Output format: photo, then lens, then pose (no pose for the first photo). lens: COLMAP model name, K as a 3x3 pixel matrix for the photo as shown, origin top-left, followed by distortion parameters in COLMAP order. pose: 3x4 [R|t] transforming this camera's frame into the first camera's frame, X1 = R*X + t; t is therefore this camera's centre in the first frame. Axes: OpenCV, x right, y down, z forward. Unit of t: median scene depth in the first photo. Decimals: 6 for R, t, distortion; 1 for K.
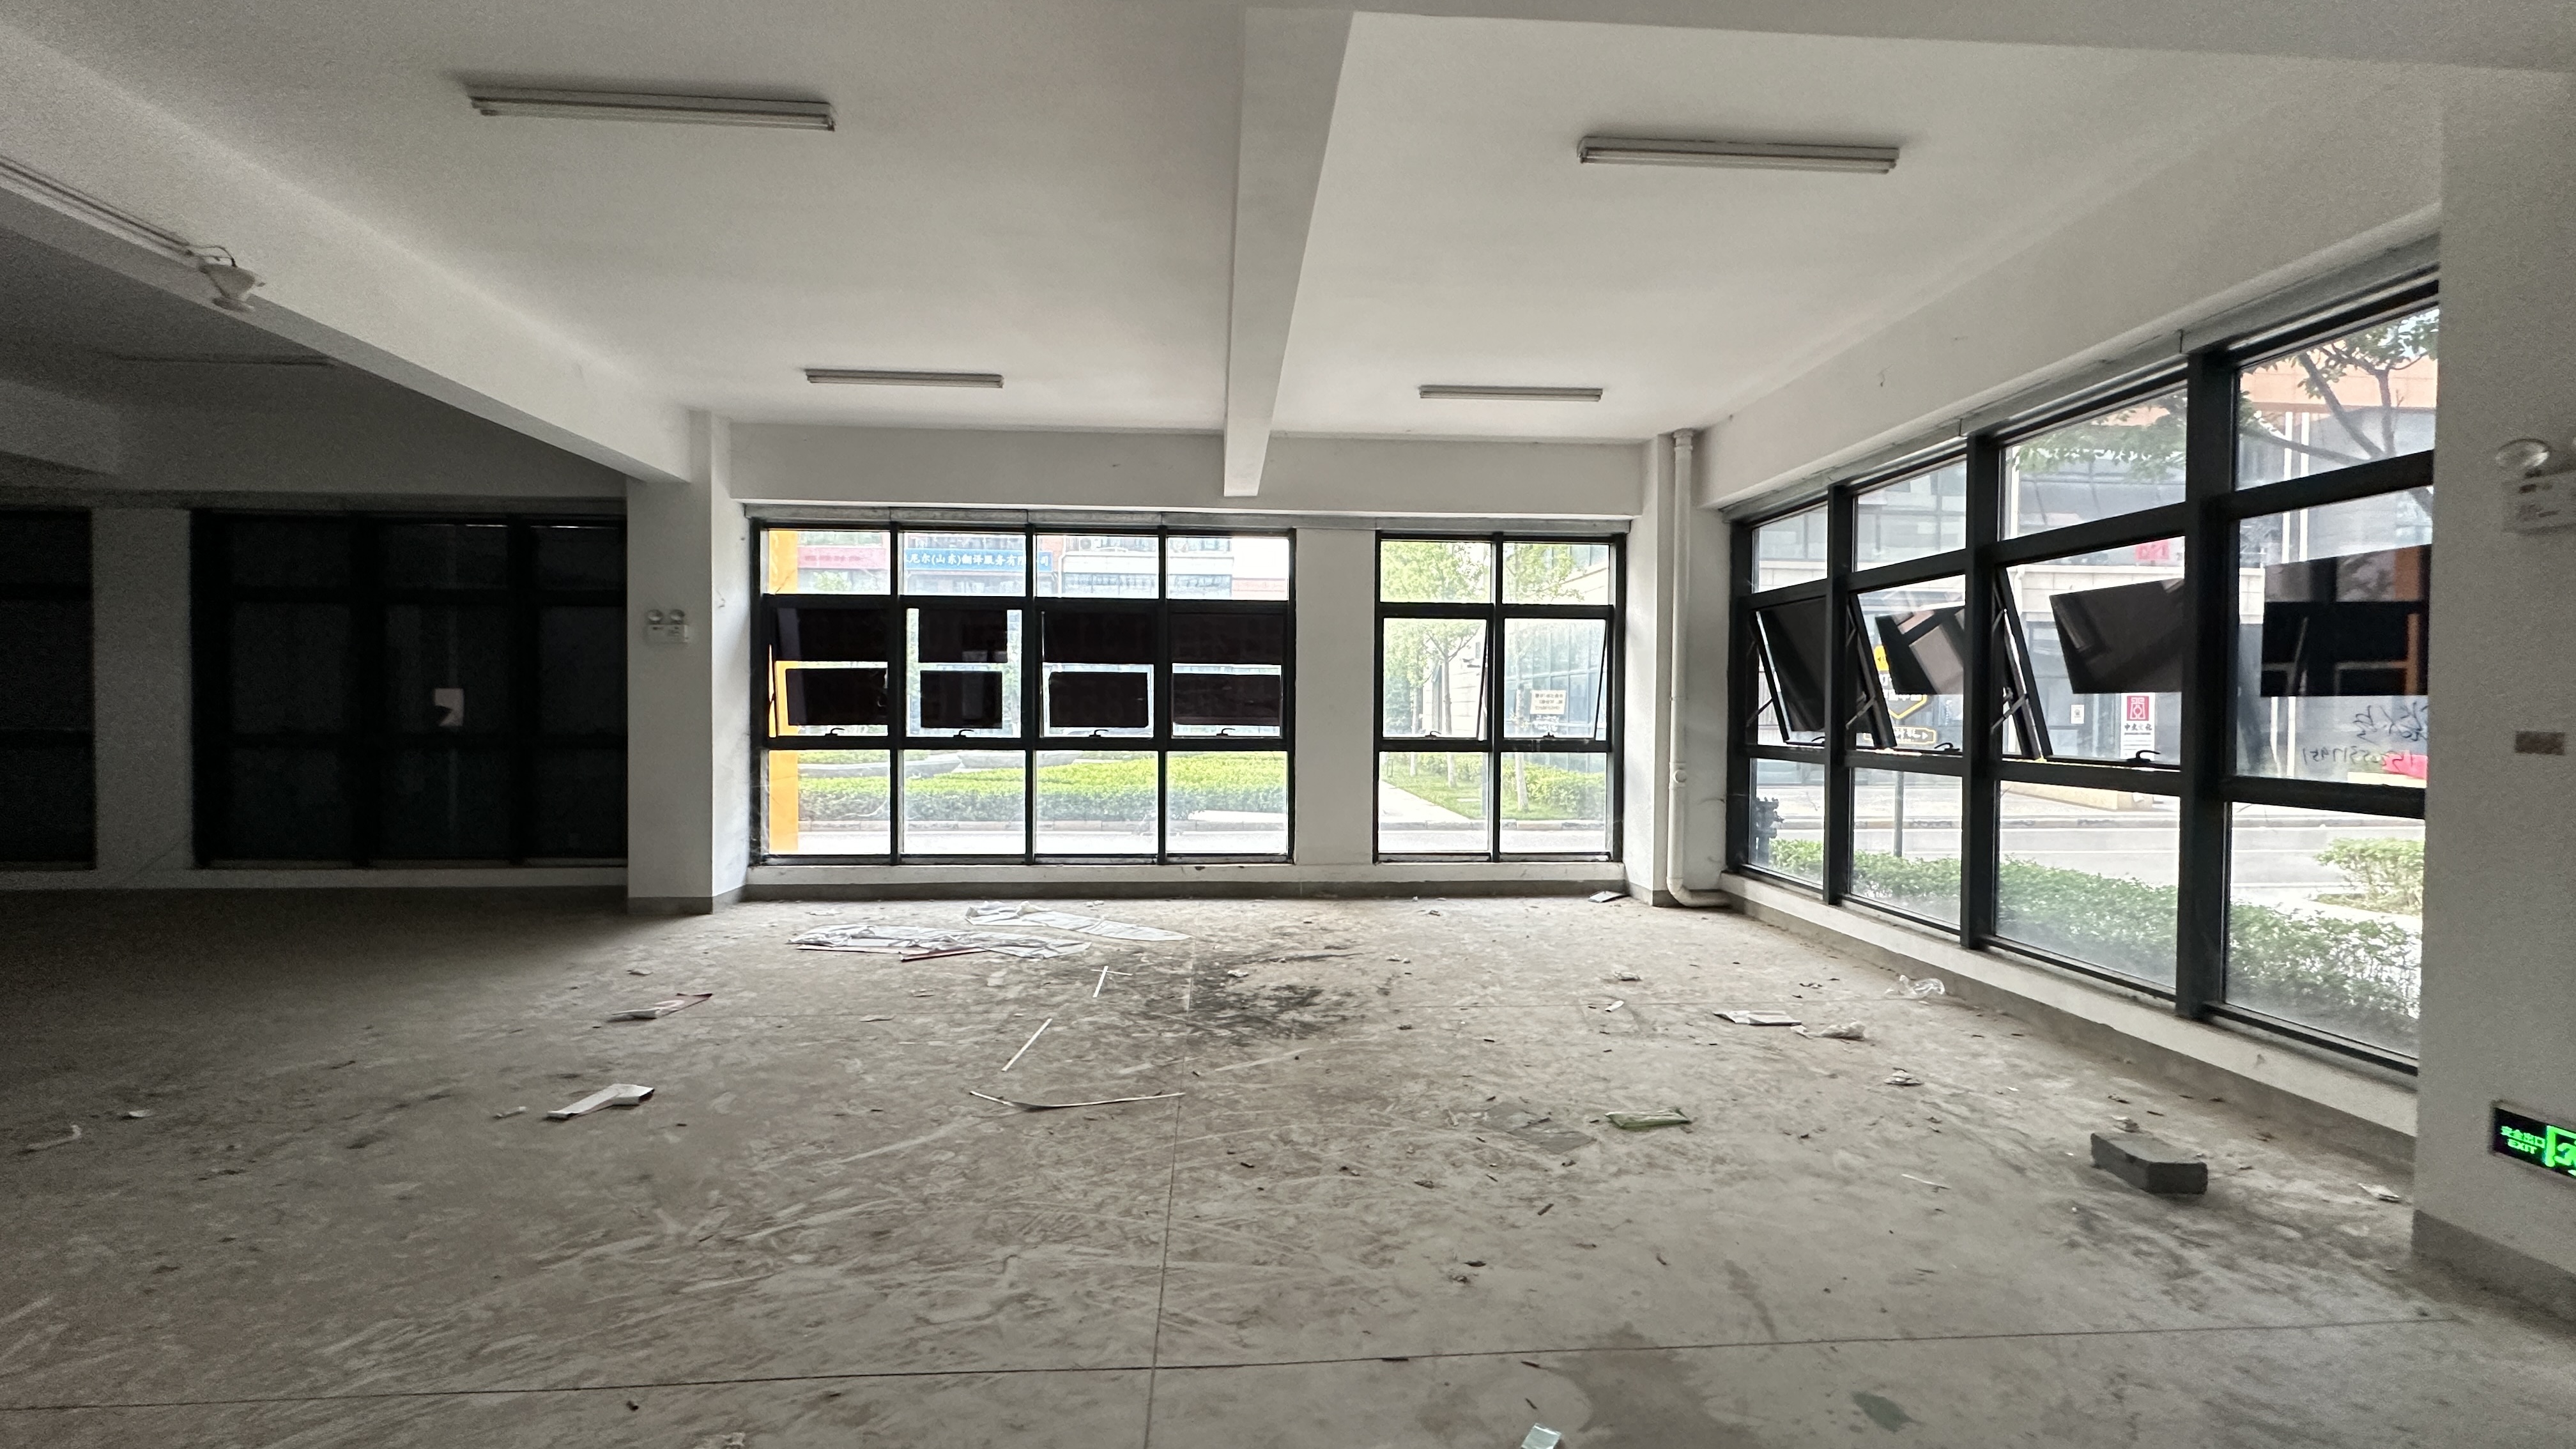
lens RADIAL K [[1152.6, 0, 1285.1], [0, 1152.6, 728.4], [0, 0, 1]] dist [0.001190, 0.000113]
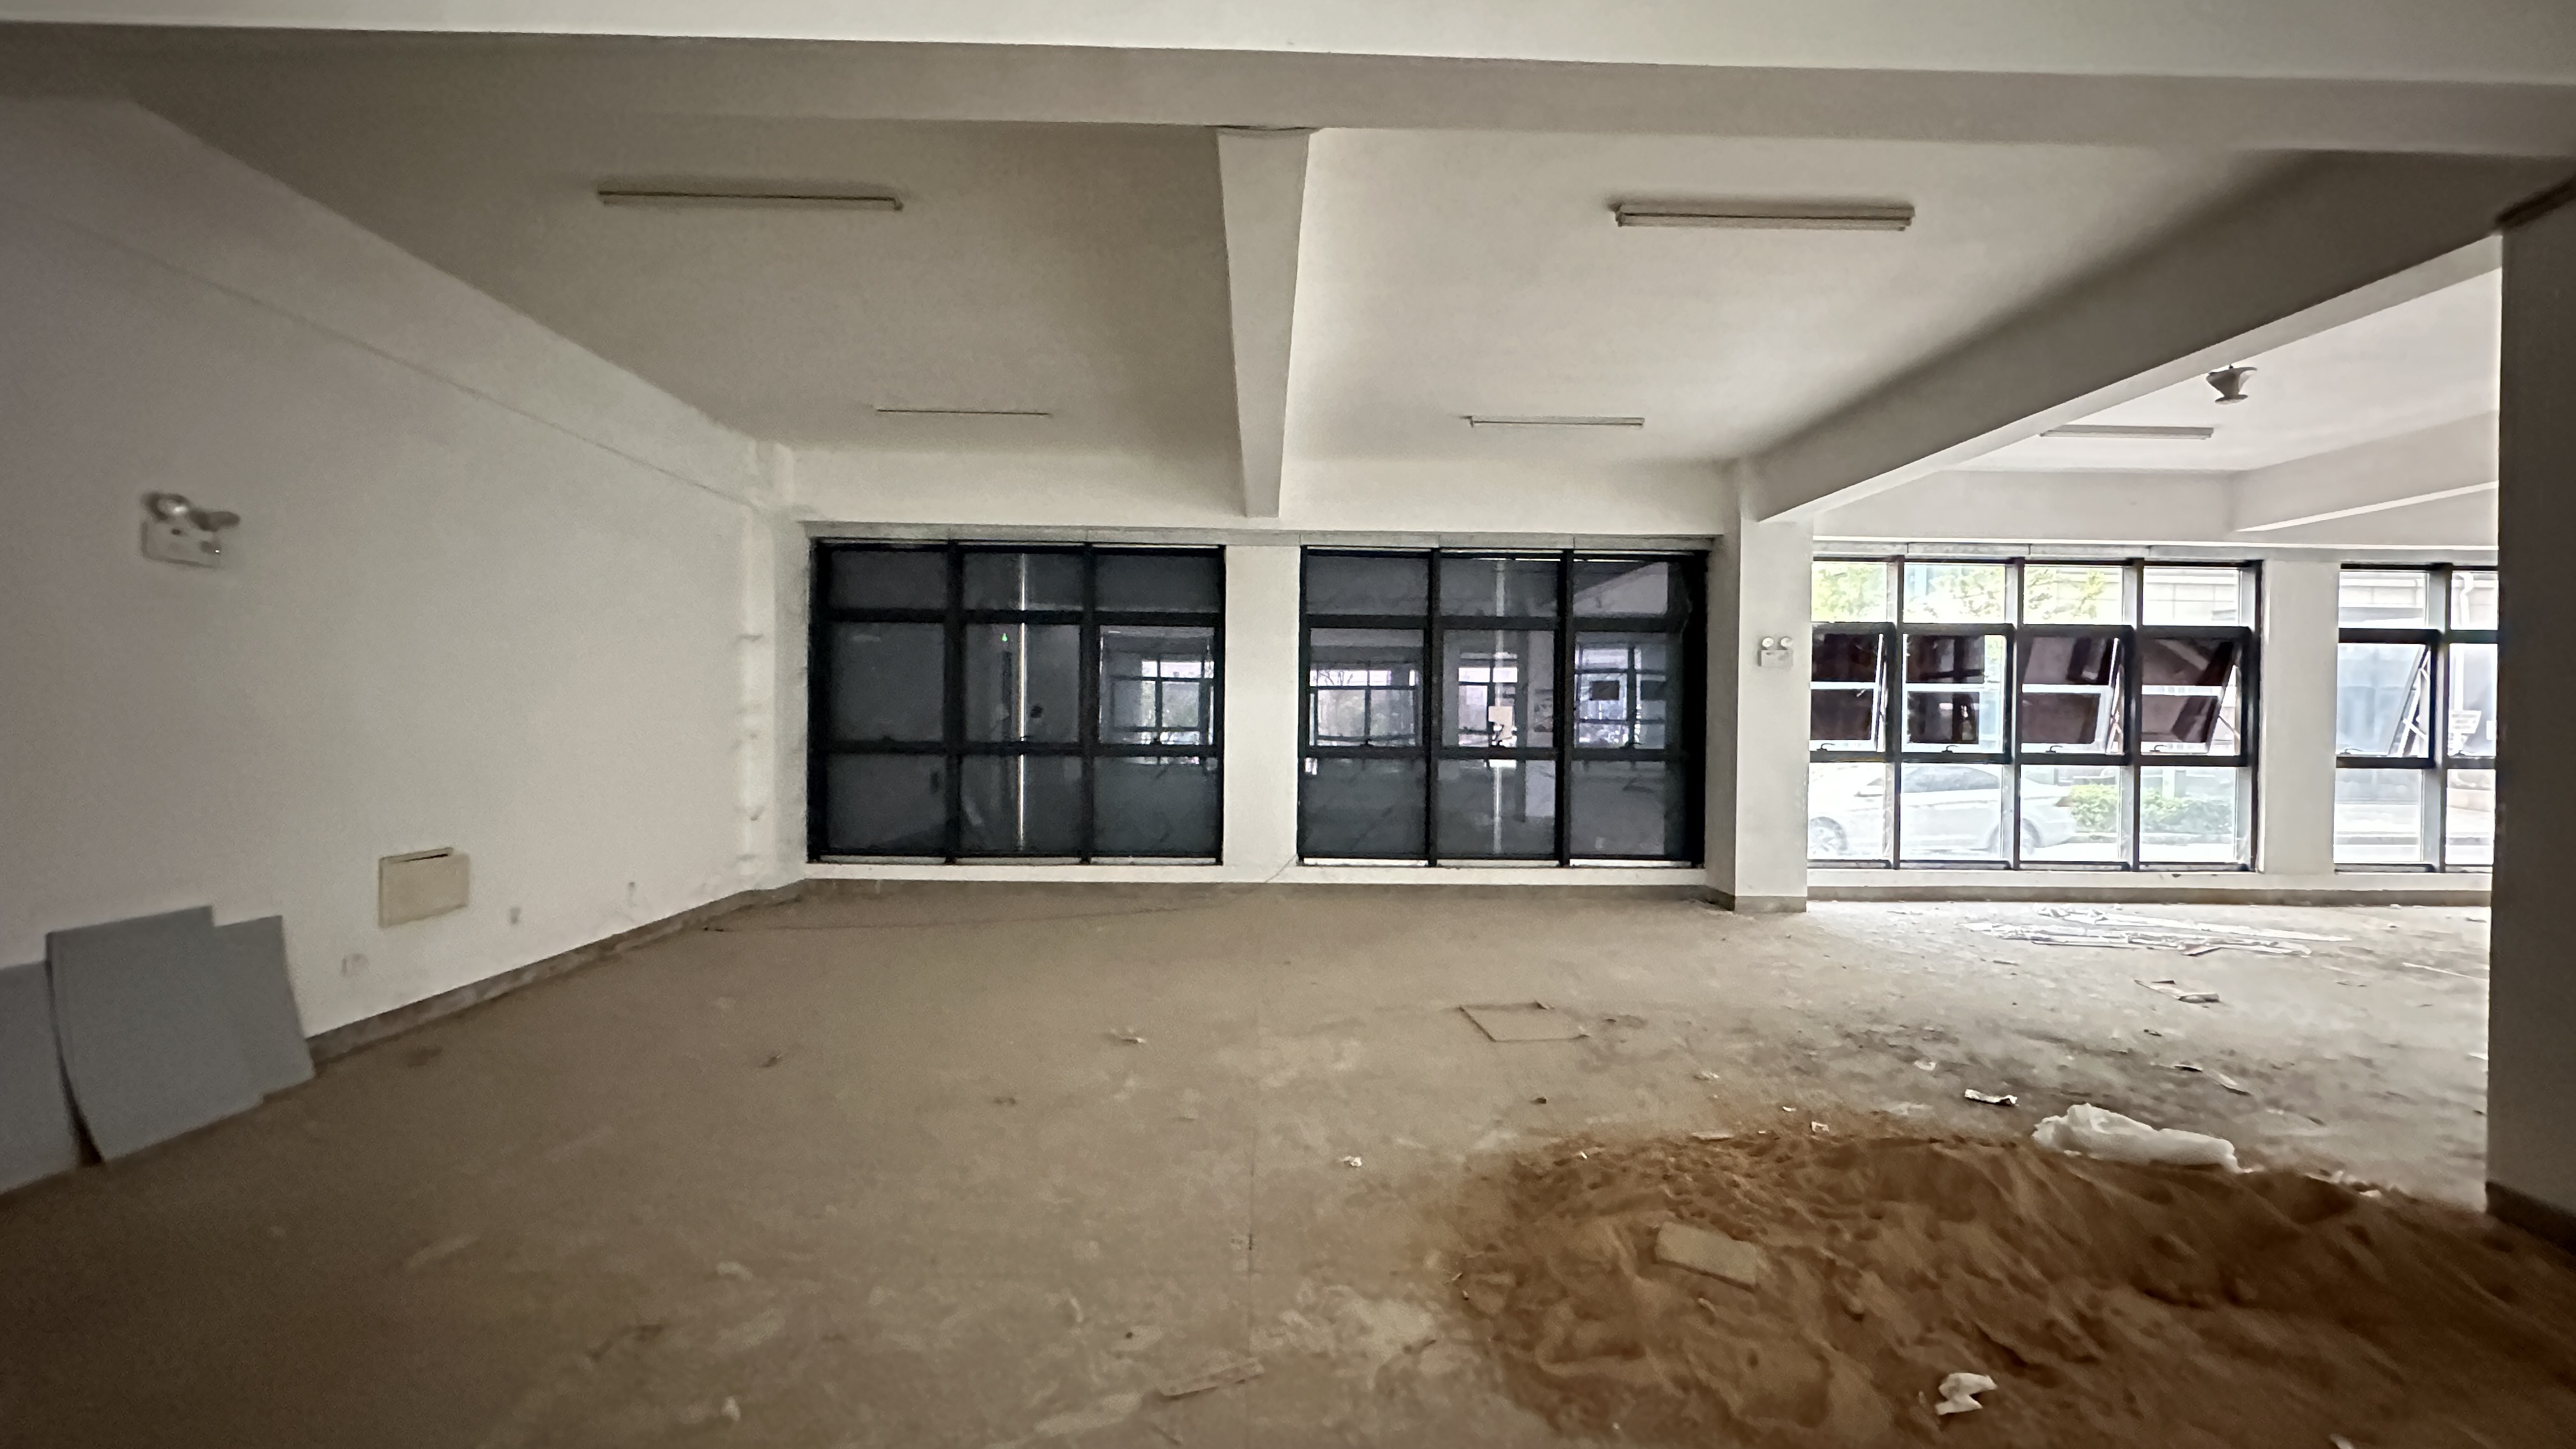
lens RADIAL K [[1048.9, 0, 1295.5], [0, 1048.9, 723.2], [0, 0, 1]] dist [0.033704, 0.000715]
pose [[0.999739, 0.006033, -0.022041, -0.868722], [-0.006445, 0.999805, -0.018652, 0.002993], [0.021924, 0.018790, 0.999583, -0.018454]]
